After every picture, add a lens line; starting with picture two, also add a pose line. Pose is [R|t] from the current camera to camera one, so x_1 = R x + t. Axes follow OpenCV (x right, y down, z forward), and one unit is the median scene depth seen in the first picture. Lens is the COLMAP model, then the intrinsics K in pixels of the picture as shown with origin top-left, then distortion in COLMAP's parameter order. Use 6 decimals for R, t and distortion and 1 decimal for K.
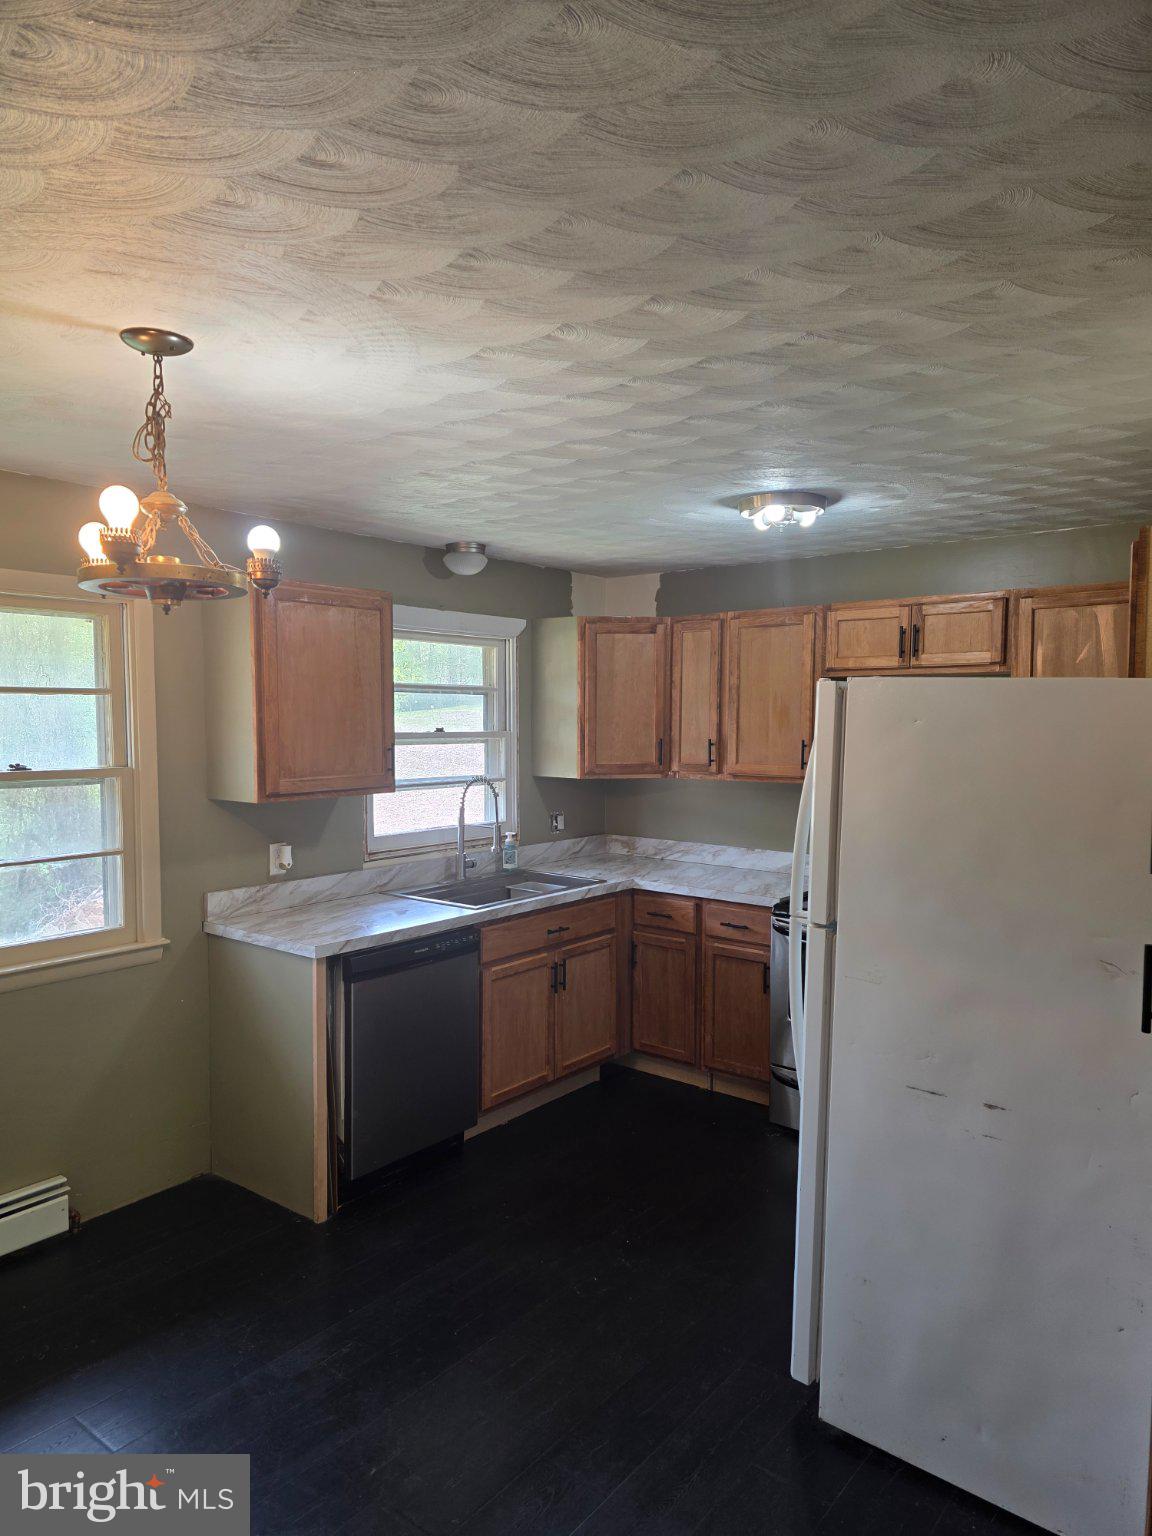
lens RADIAL K [[1009.7, 0, 579.3], [0, 1009.7, 772.9], [0, 0, 1]] dist [0.018746, -0.034539]
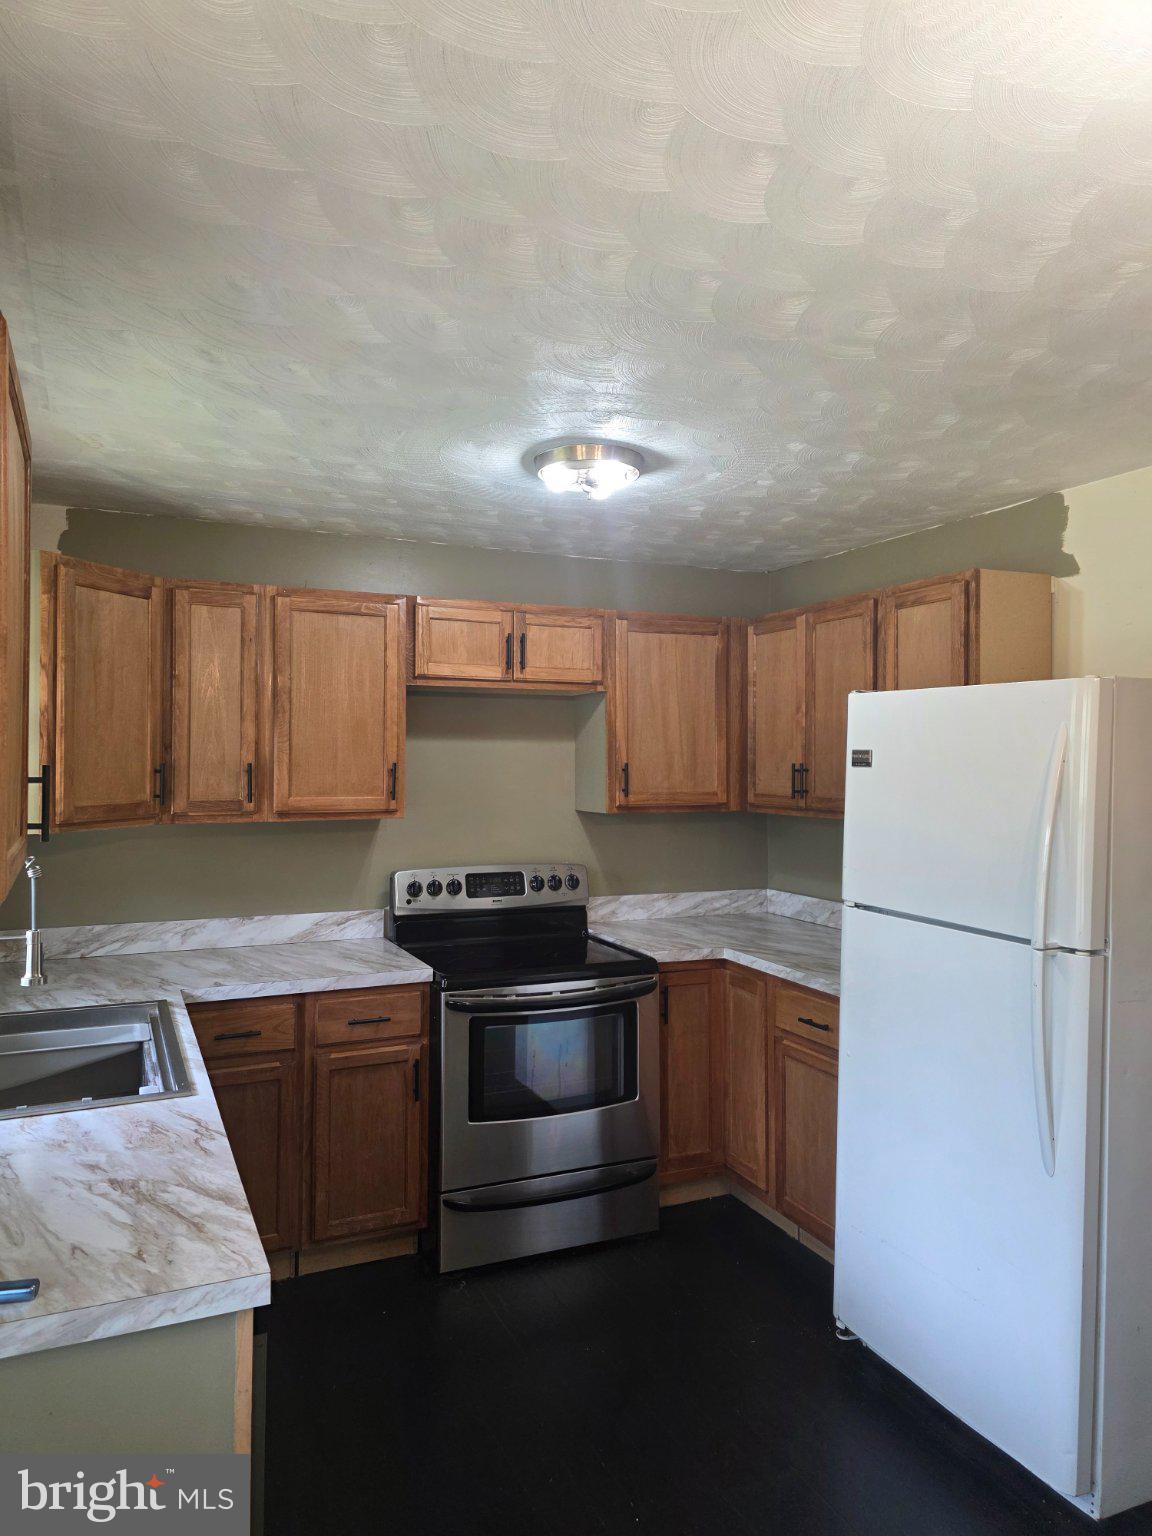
lens RADIAL K [[1009.7, 0, 574.7], [0, 1009.7, 737.7], [0, 0, 1]] dist [0.018746, -0.034539]
pose [[0.438168, 0.024309, 0.898564, -0.417374], [0.046252, 0.997700, -0.049545, -0.006440], [-0.897702, 0.063270, 0.436036, 0.524013]]
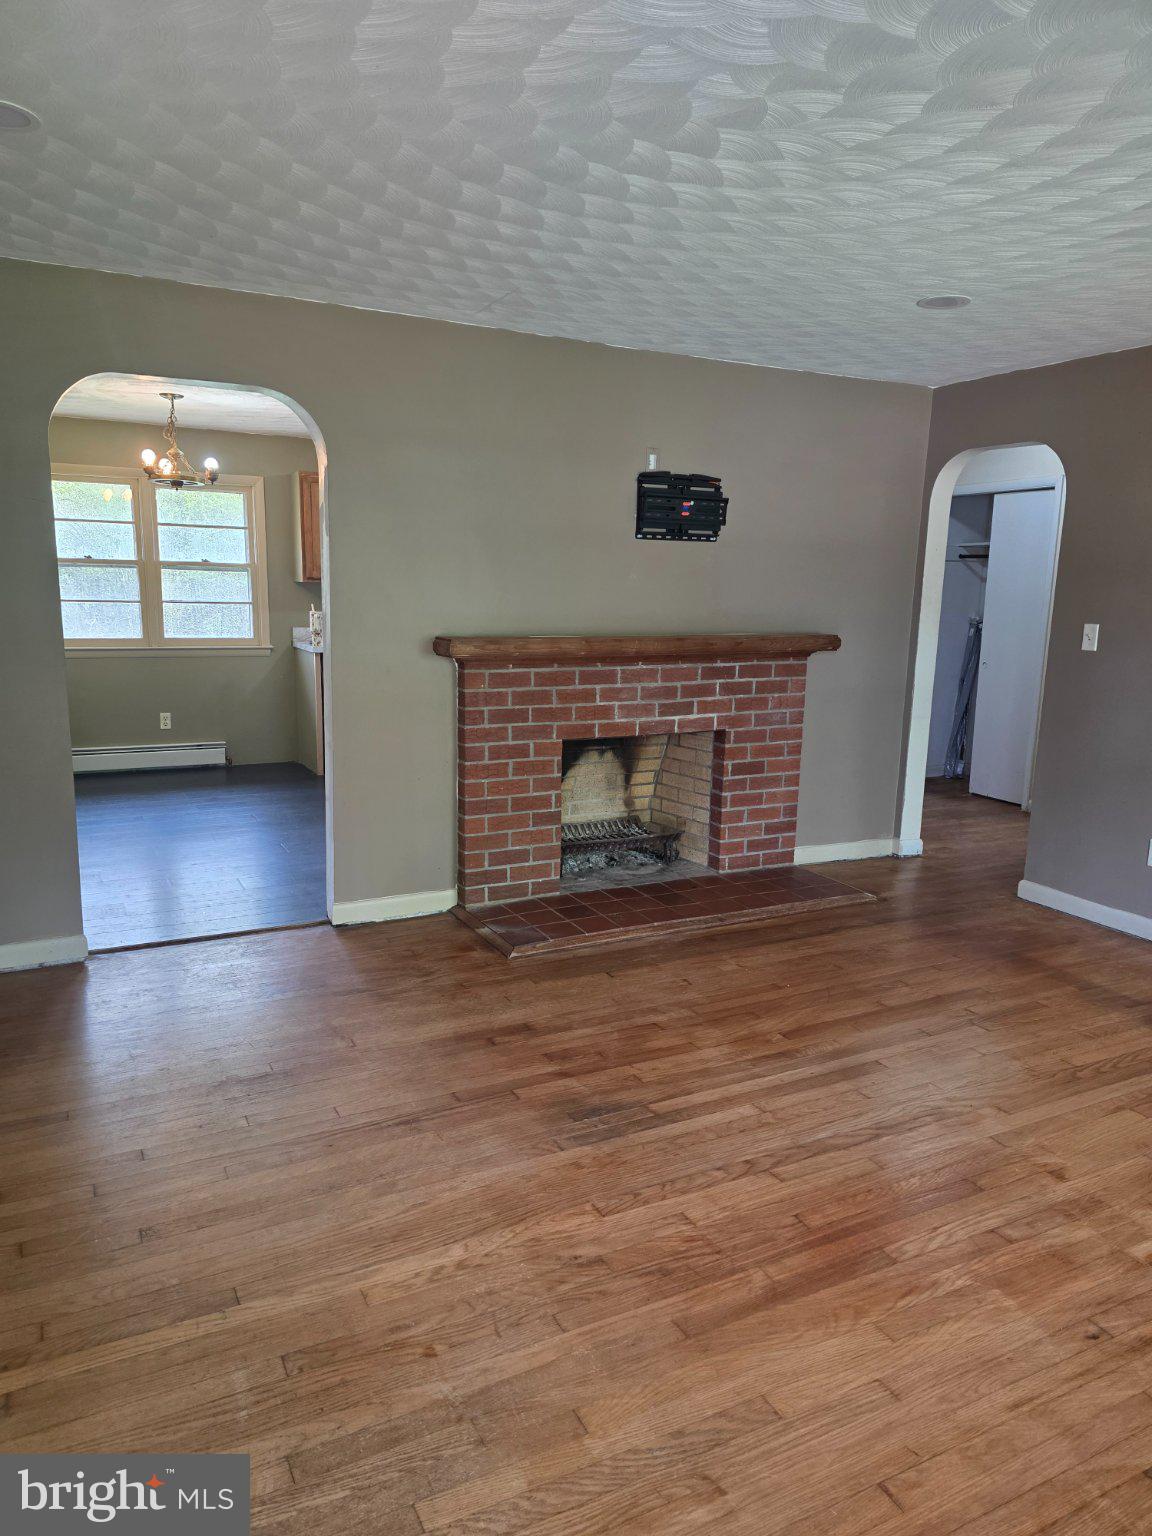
lens RADIAL K [[1009.7, 0, 574.2], [0, 1009.7, 773.7], [0, 0, 1]] dist [0.018746, -0.034539]
pose [[0.905380, 0.098513, -0.413015, 0.802747], [-0.050020, 0.990685, 0.126651, 0.094446], [0.421645, -0.094008, 0.901875, -0.517377]]
